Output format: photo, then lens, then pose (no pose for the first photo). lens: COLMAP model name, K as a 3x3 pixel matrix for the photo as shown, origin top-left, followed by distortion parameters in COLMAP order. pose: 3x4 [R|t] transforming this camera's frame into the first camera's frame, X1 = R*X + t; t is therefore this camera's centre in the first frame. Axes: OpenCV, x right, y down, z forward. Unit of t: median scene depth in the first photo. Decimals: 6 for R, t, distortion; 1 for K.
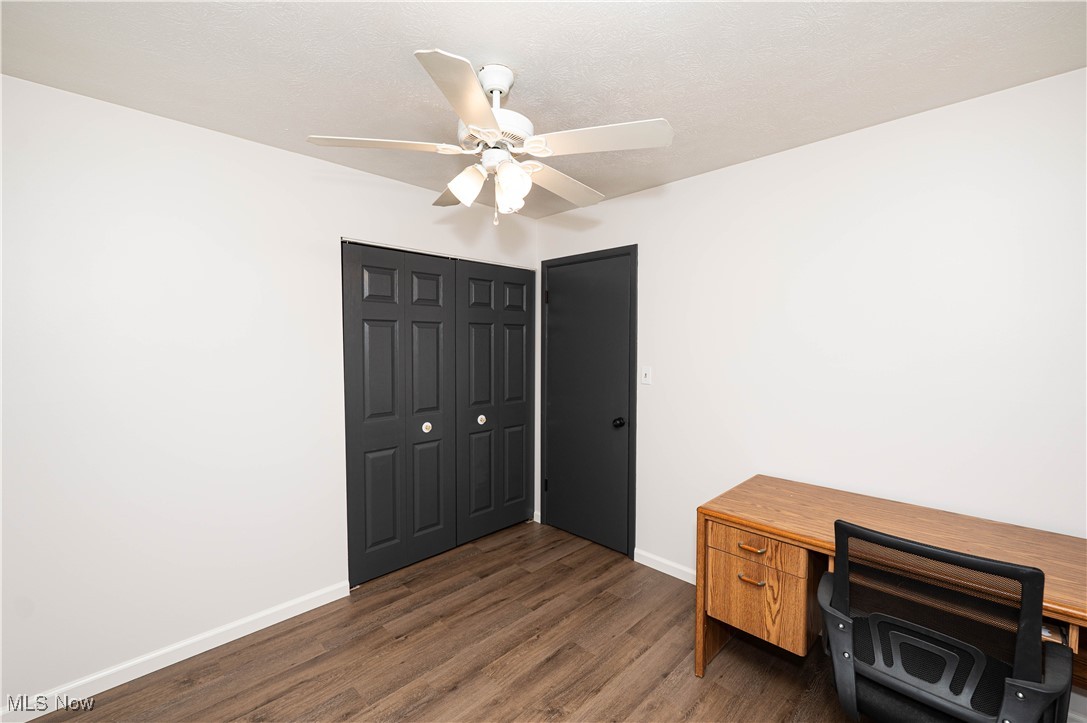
lens RADIAL K [[449.9, 0, 538.5], [0, 449.9, 360.0], [0, 0, 1]] dist [-0.000355, -0.000082]
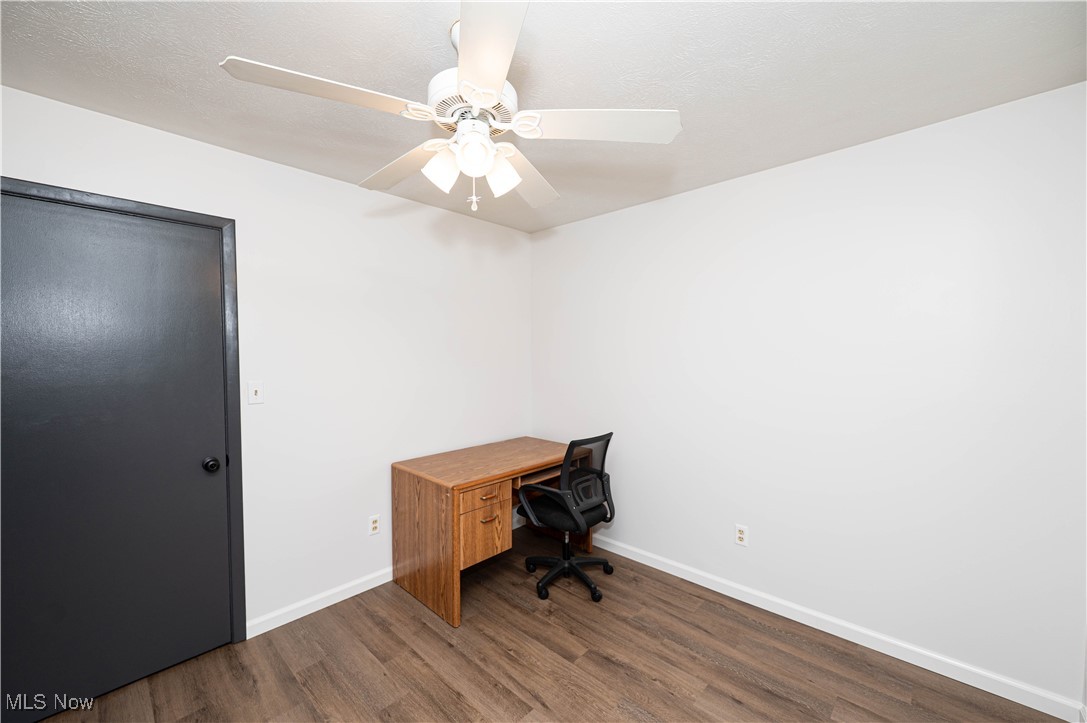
lens RADIAL K [[431.8, 0, 540.8], [0, 431.8, 366.6], [0, 0, 1]] dist [0.000868, 0.000189]
pose [[-0.032187, -0.031913, 0.998972, -0.804358], [0.041909, 0.998568, 0.033250, -0.022171], [-0.998603, 0.042936, -0.030804, 0.800642]]
